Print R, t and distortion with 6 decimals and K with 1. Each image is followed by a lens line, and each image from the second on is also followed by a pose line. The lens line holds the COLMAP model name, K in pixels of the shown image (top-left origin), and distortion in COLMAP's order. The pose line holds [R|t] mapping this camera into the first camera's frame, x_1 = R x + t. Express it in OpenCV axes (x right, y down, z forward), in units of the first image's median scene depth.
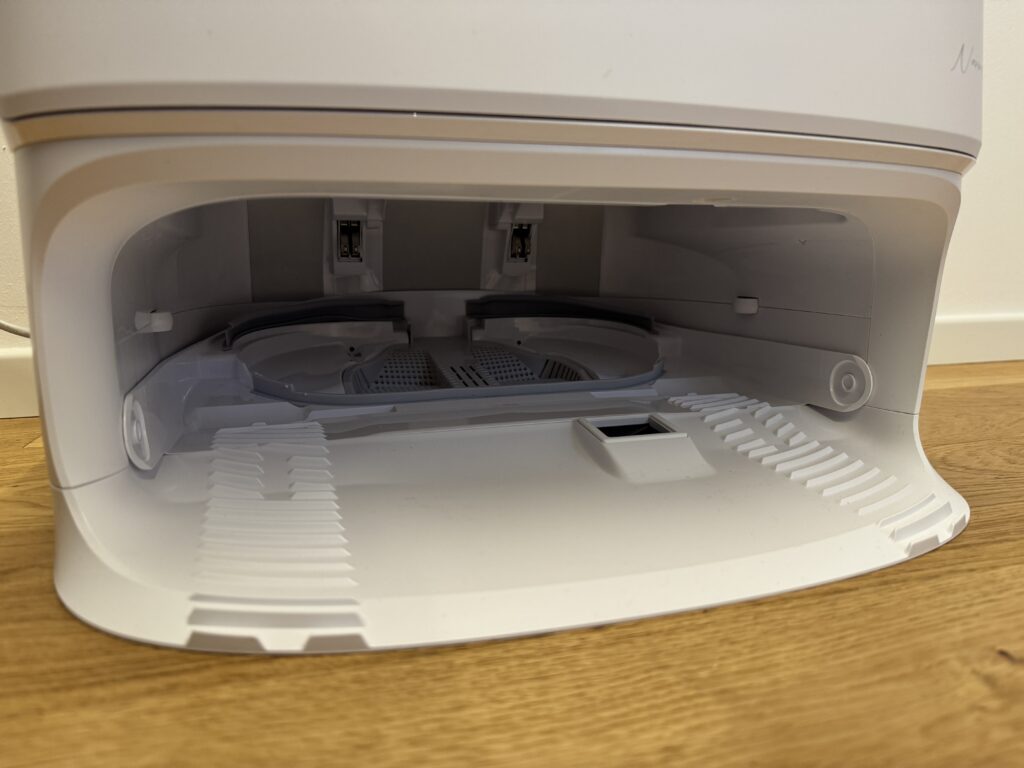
lens RADIAL K [[738.8, 0, 512.1], [0, 738.8, 398.6], [0, 0, 1]] dist [-0.006482, 0.008976]
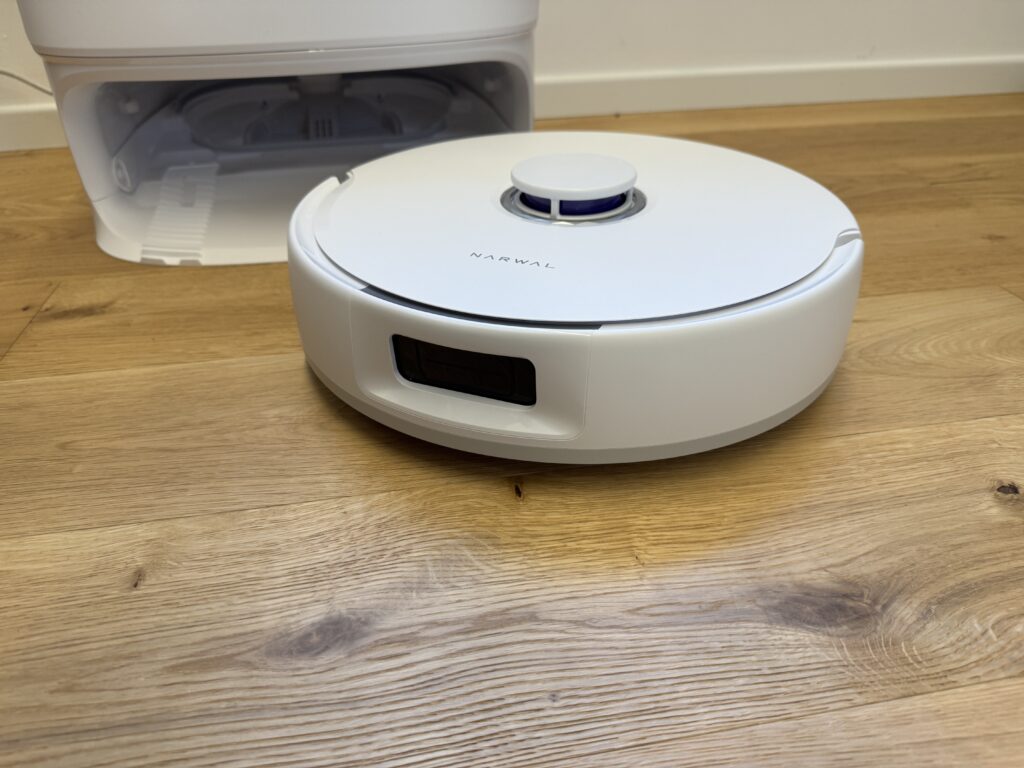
lens RADIAL K [[757.9, 0, 512.0], [0, 757.9, 384.0], [0, 0, 1]] dist [0.104015, -0.150266]
pose [[0.992549, 0.052900, -0.109766, 1.239583], [-0.007496, 0.925644, 0.378322, -0.334925], [0.121618, -0.374680, 0.919143, -1.605320]]
